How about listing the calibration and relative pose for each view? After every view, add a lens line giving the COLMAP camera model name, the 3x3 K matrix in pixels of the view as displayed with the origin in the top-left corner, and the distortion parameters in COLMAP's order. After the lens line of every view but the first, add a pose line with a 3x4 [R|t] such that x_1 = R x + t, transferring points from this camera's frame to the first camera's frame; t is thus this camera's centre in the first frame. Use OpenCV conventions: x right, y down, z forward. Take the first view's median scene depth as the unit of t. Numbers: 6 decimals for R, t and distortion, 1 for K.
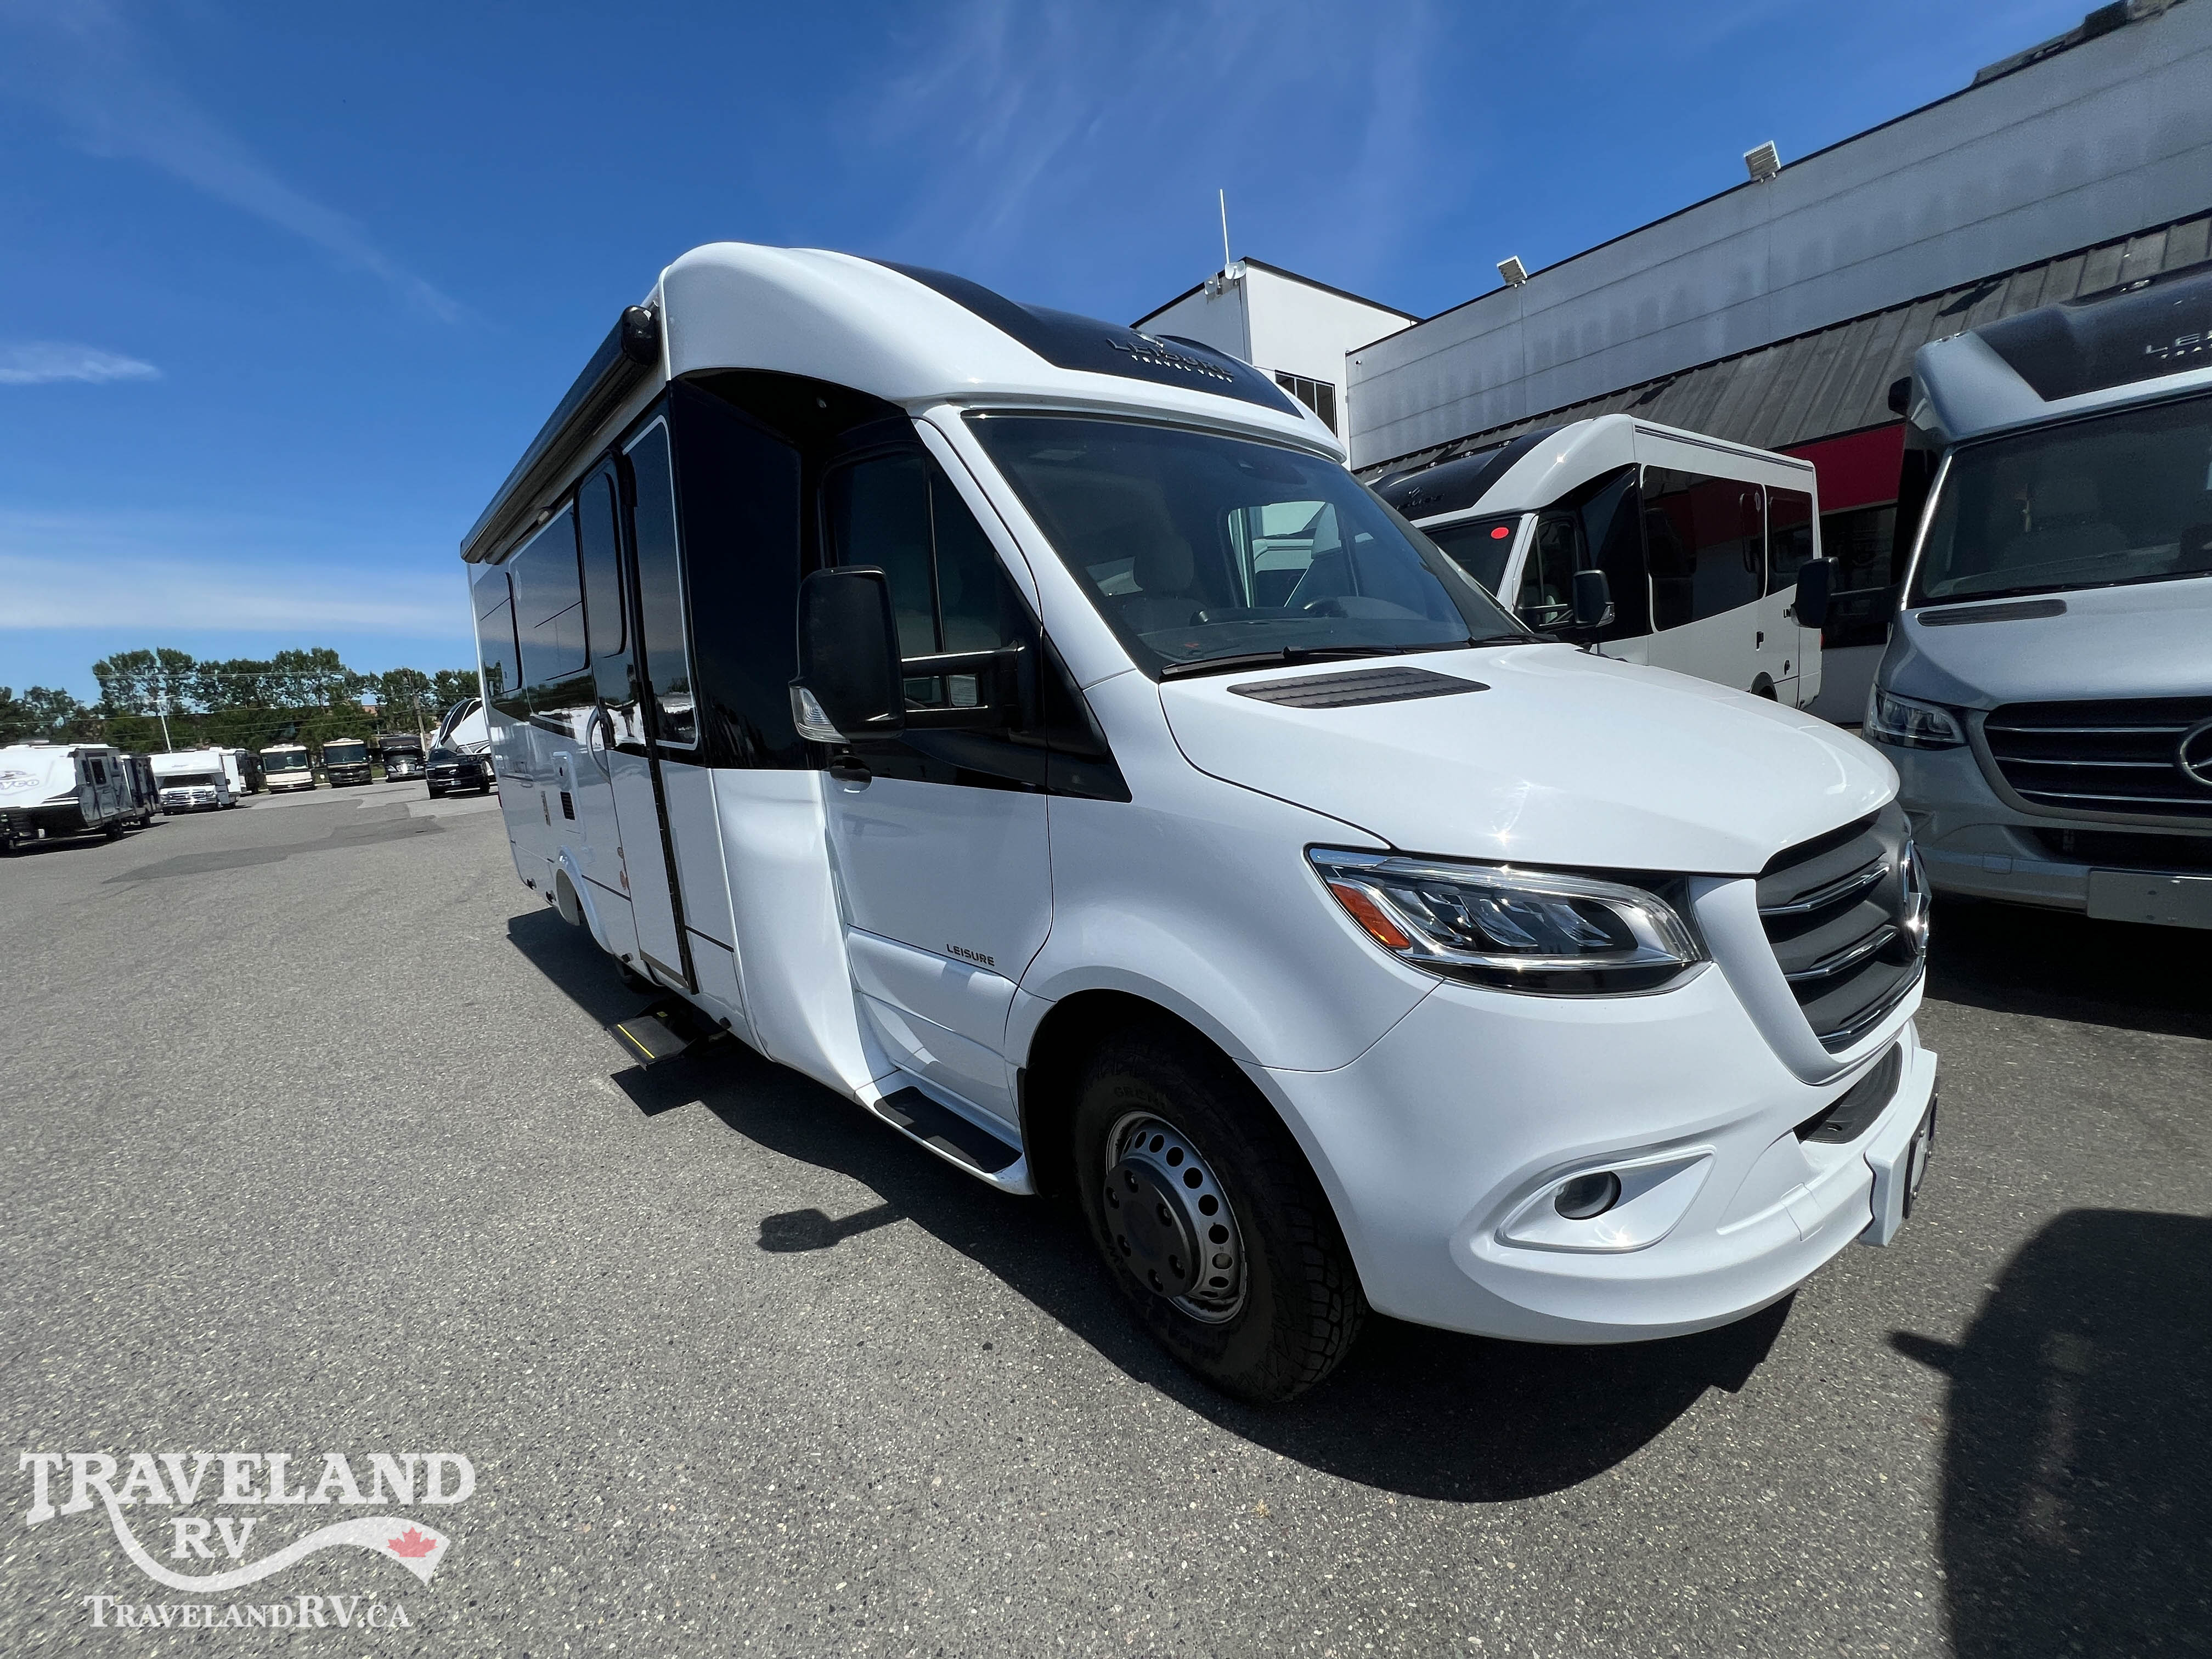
lens RADIAL K [[888.6, 0, 1107.0], [0, 888.6, 824.9], [0, 0, 1]] dist [-0.004329, 0.001109]
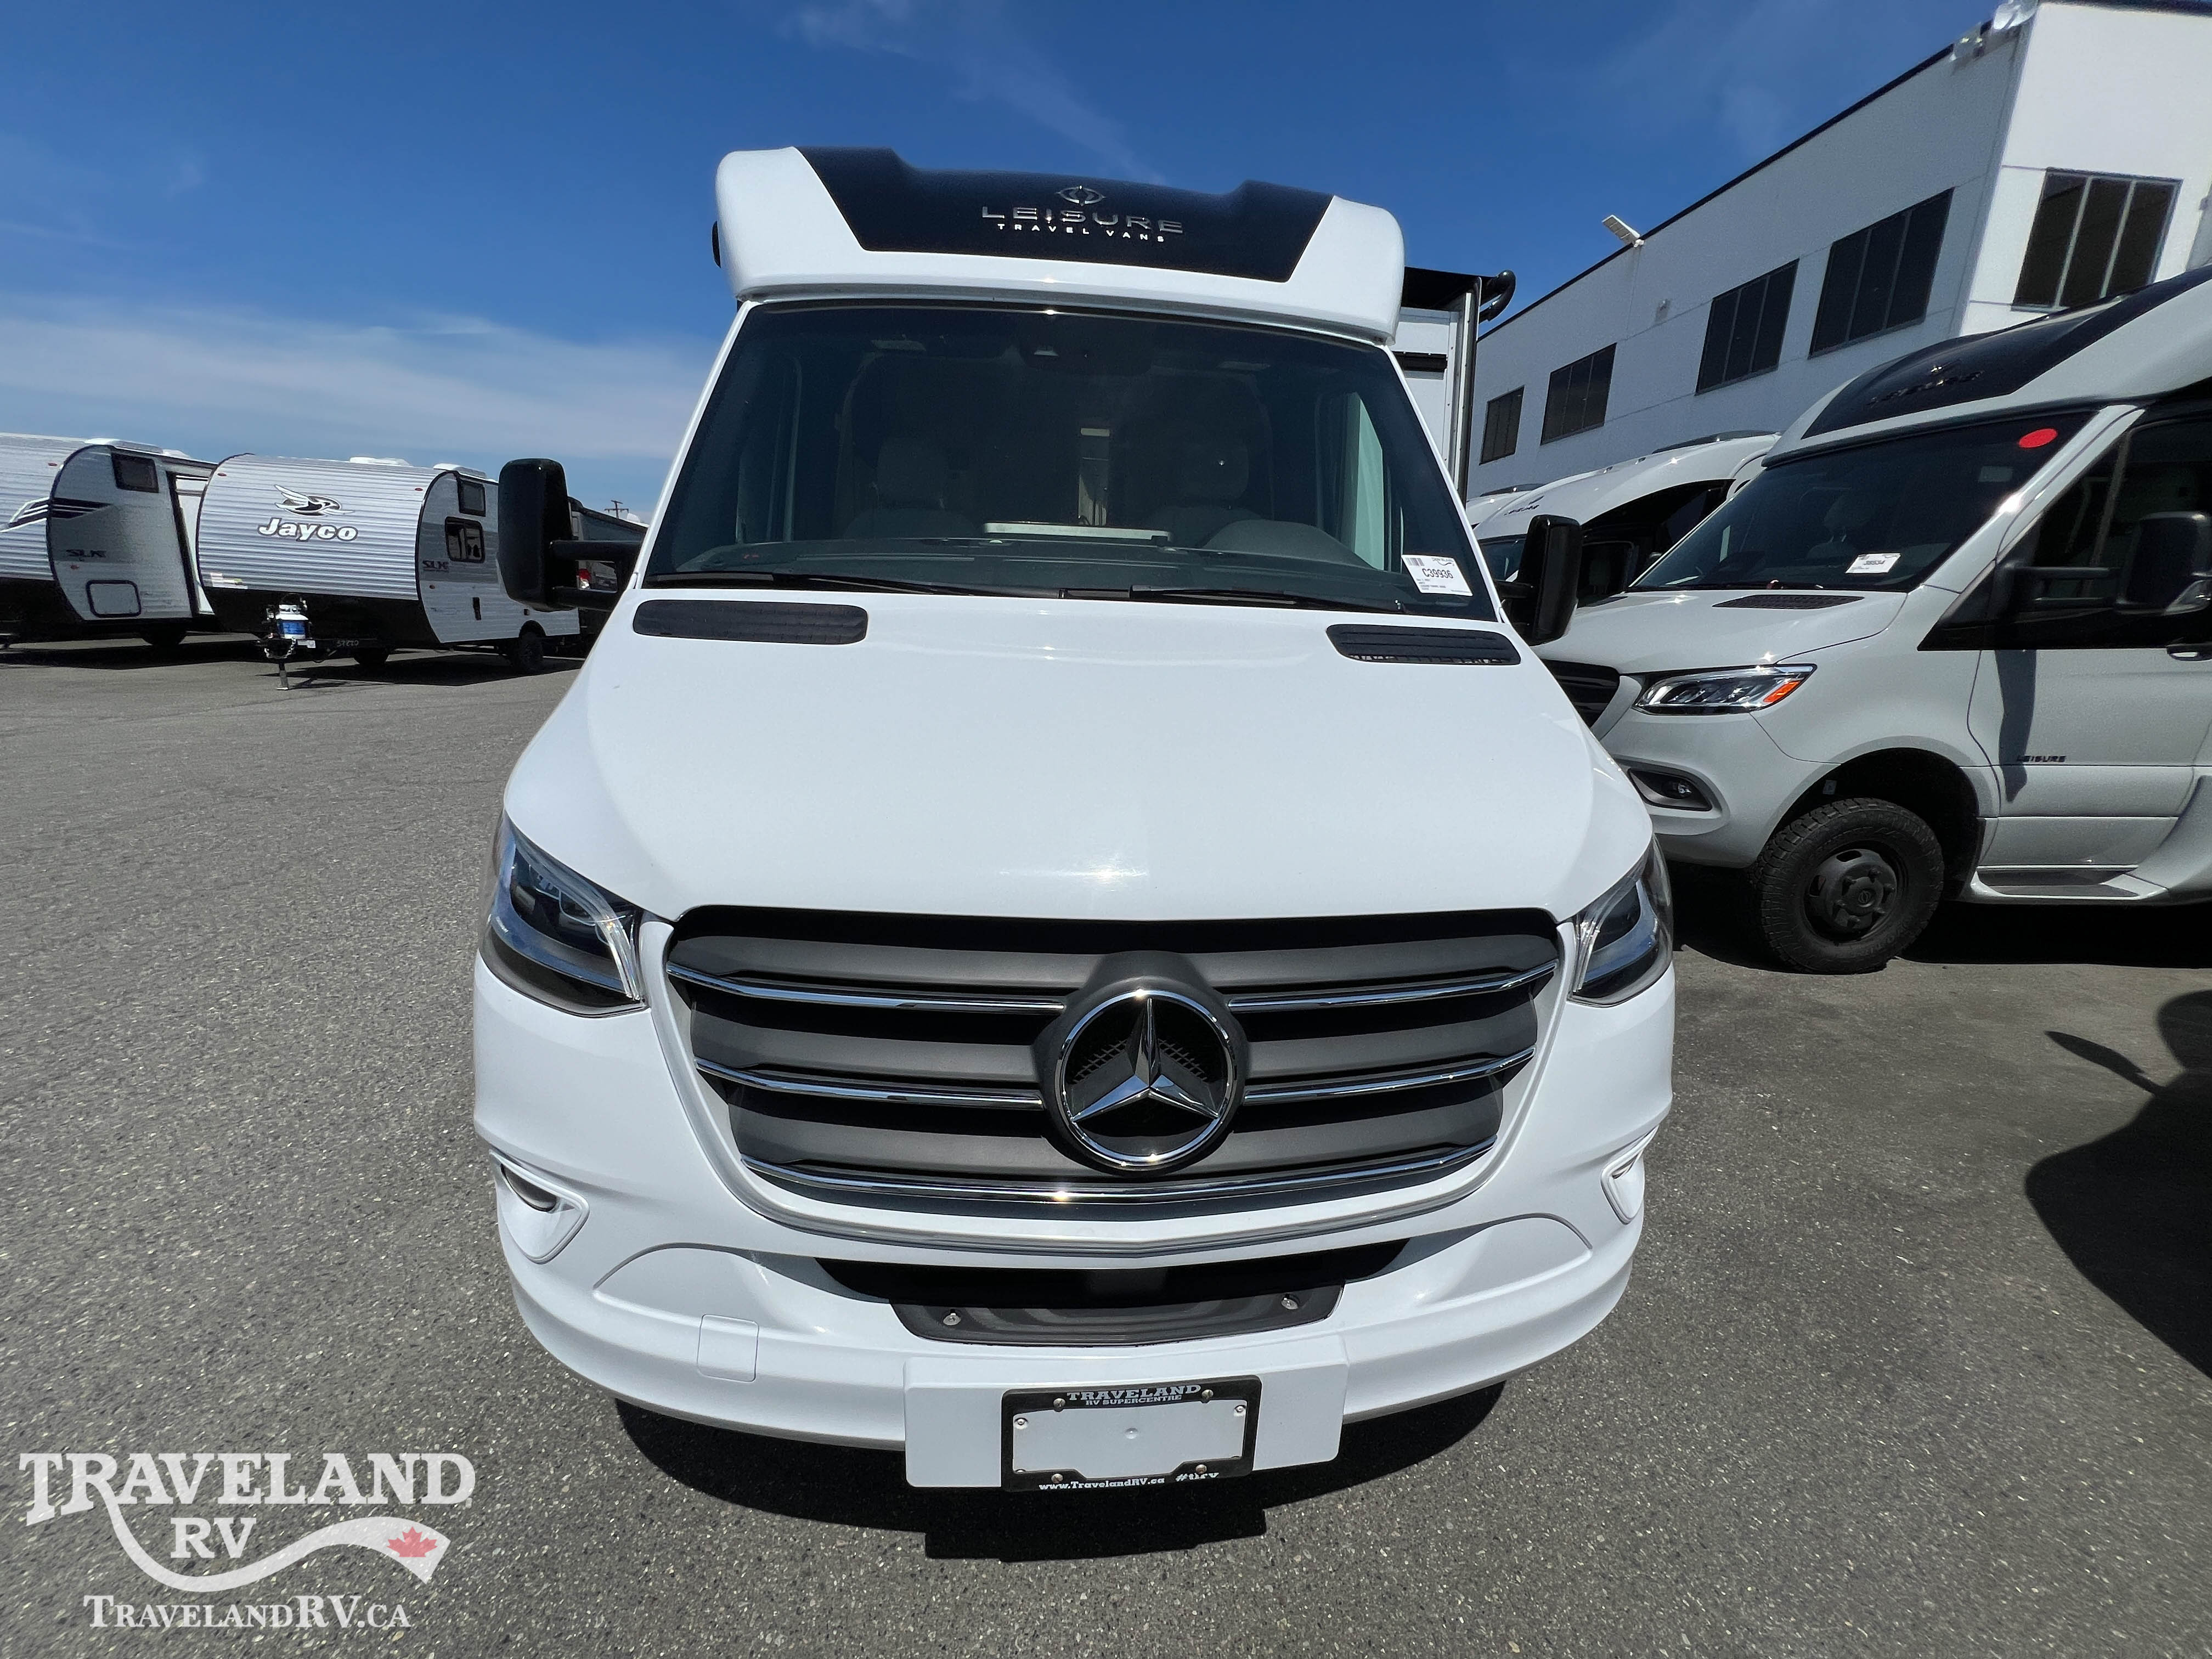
lens RADIAL K [[888.6, 0, 1101.6], [0, 888.6, 823.9], [0, 0, 1]] dist [-0.004329, 0.001109]
pose [[0.801960, 0.262959, -0.536388, 0.996660], [-0.199199, 0.964229, 0.174879, -0.164888], [0.563187, -0.033398, 0.825654, 0.401214]]
